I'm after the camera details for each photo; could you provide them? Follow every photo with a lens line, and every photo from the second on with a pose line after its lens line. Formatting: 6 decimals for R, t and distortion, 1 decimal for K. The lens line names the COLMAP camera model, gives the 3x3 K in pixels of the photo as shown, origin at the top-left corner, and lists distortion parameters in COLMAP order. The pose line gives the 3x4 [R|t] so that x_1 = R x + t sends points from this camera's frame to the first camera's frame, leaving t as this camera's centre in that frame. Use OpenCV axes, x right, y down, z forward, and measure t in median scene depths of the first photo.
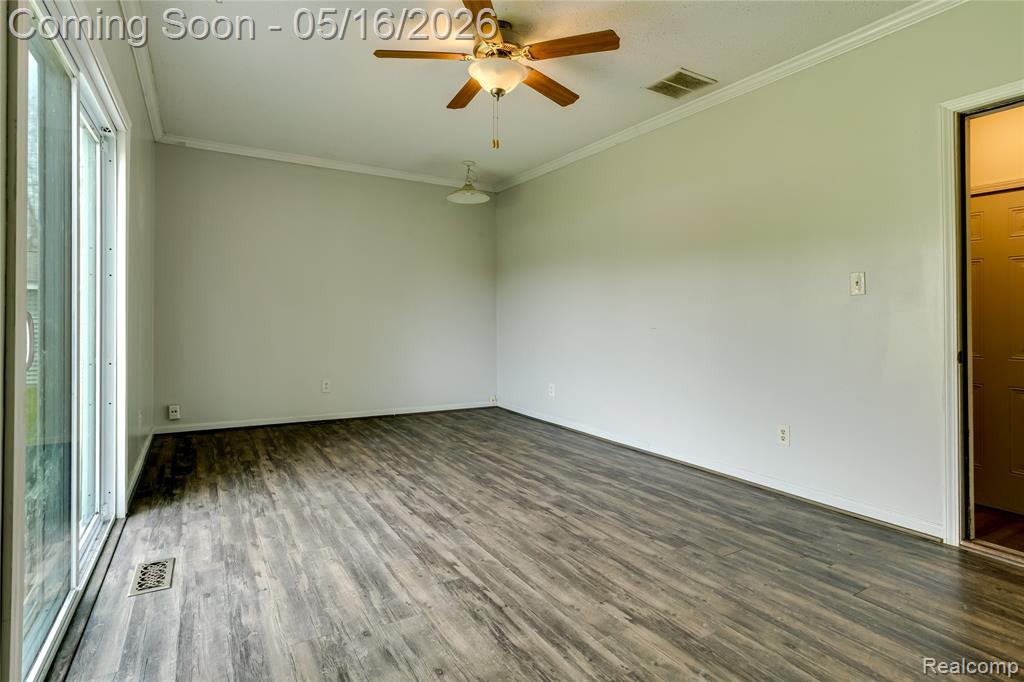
lens RADIAL K [[505.4, 0, 506.1], [0, 505.4, 320.9], [0, 0, 1]] dist [-0.040889, 0.021363]
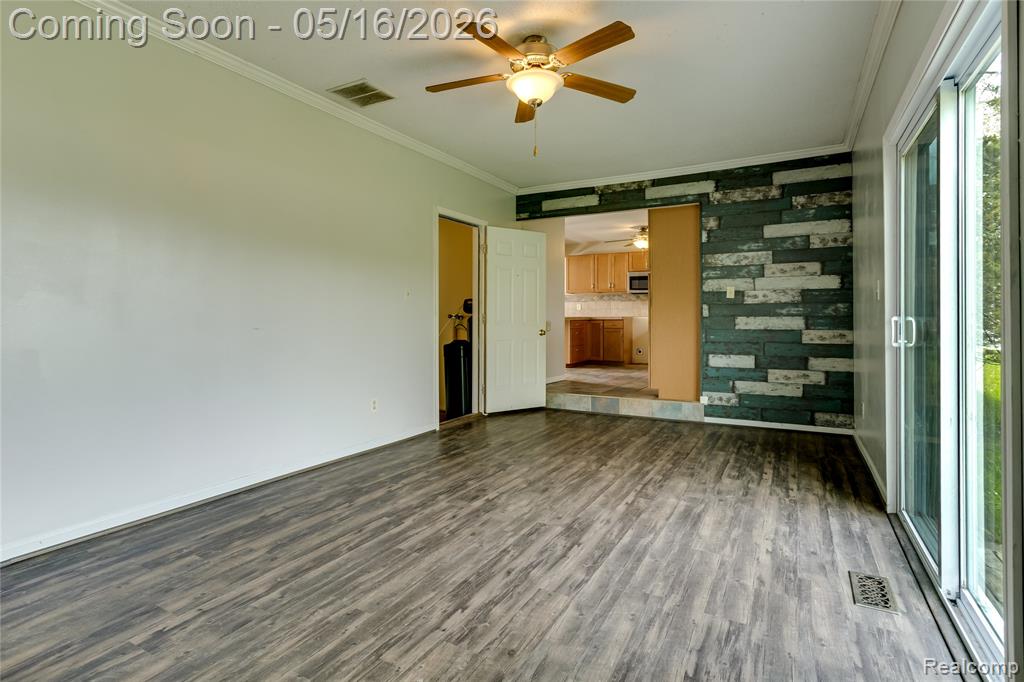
lens RADIAL K [[505.4, 0, 506.1], [0, 505.4, 320.9], [0, 0, 1]] dist [-0.040889, 0.021363]
pose [[-0.479529, -0.013485, 0.877423, -0.982719], [-0.001164, 0.999891, 0.014731, -0.017814], [-0.877526, 0.006043, -0.479492, 1.693917]]
